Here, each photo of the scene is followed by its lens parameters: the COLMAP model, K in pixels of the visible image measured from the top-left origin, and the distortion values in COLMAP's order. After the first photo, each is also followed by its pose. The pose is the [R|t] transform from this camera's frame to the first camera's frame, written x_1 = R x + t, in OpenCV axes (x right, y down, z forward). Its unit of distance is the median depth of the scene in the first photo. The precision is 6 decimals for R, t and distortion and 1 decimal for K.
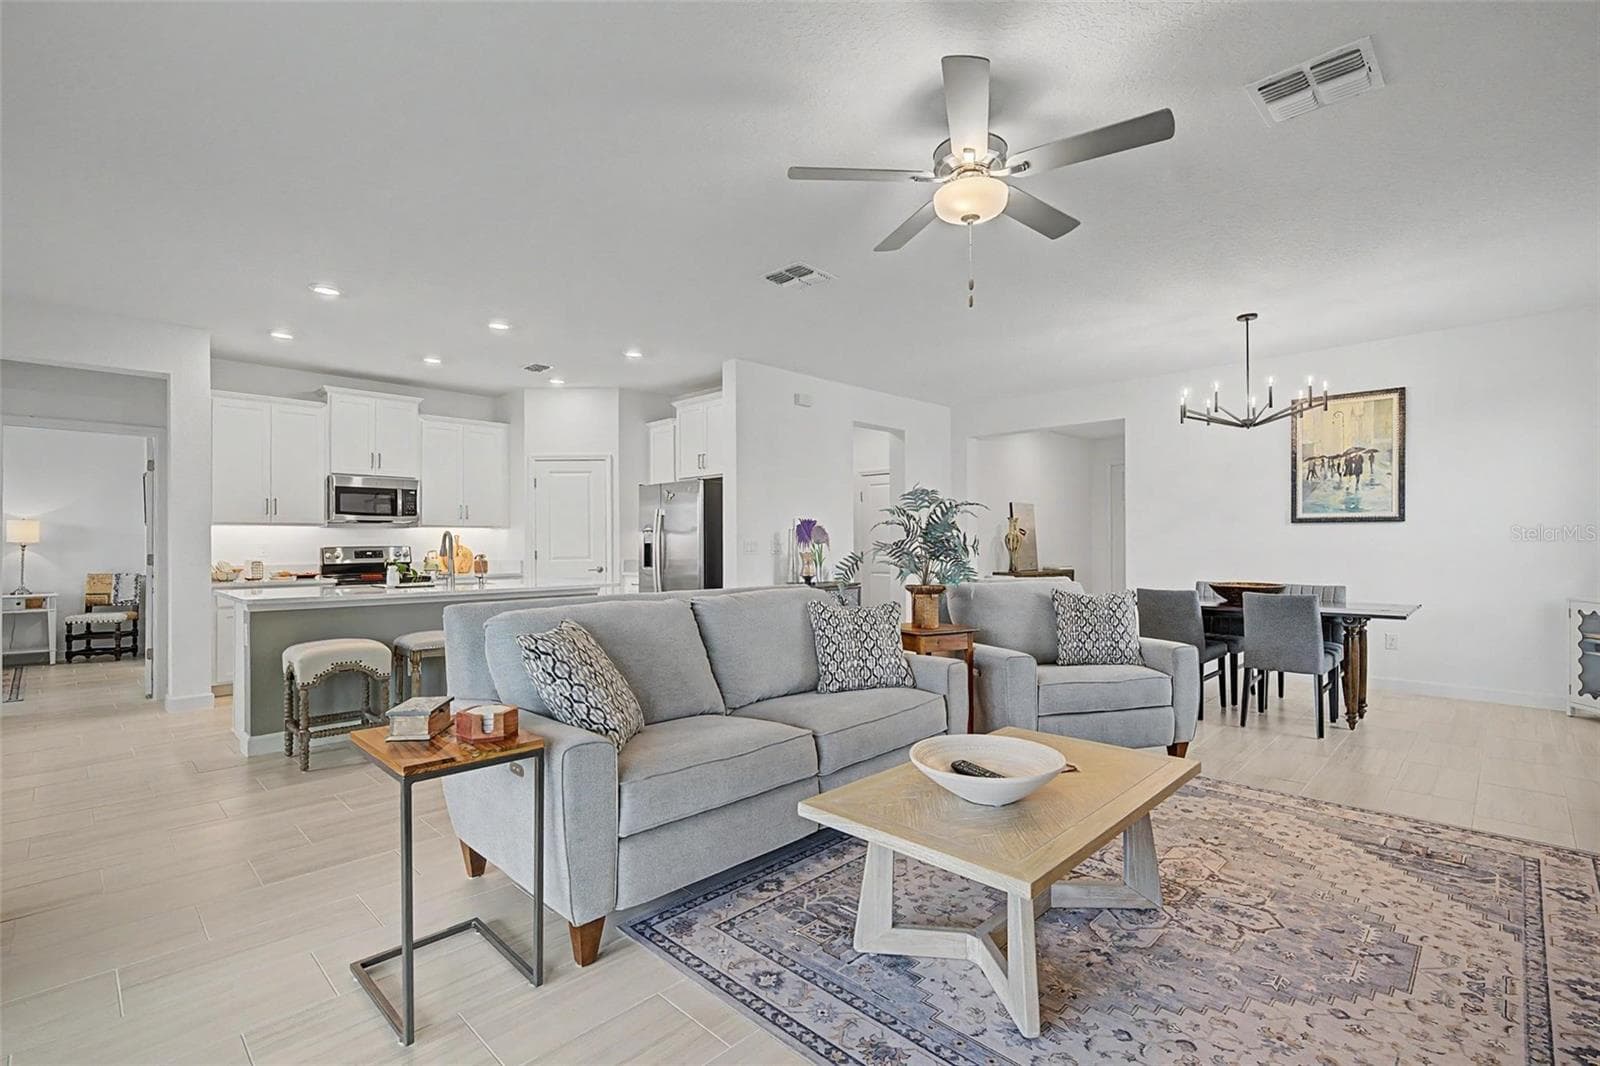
lens RADIAL K [[735.6, 0, 800.0], [0, 735.6, 533.0], [0, 0, 1]] dist [0.000849, 0.000277]
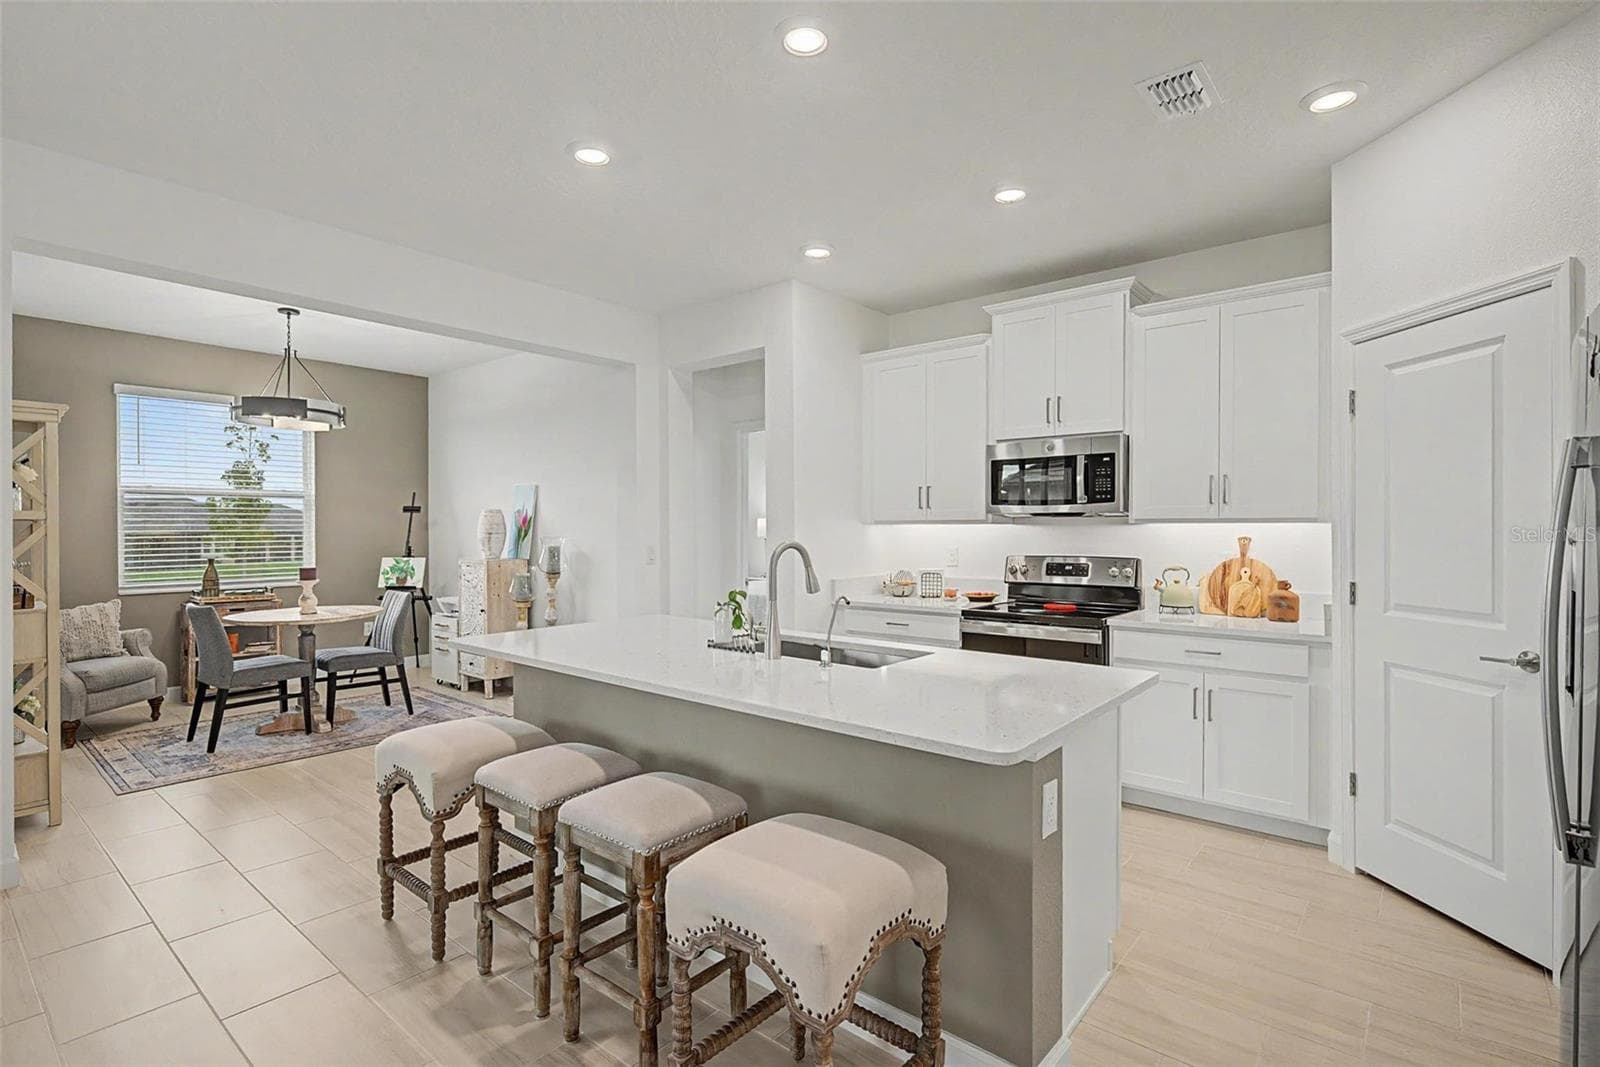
lens RADIAL K [[735.6, 0, 800.0], [0, 735.6, 533.5], [0, 0, 1]] dist [0.000849, 0.000277]
pose [[0.086131, 0.004296, -0.996275, -0.013290], [0.006674, 0.999966, 0.004889, -0.004910], [0.996261, -0.007071, 0.086099, 0.743554]]
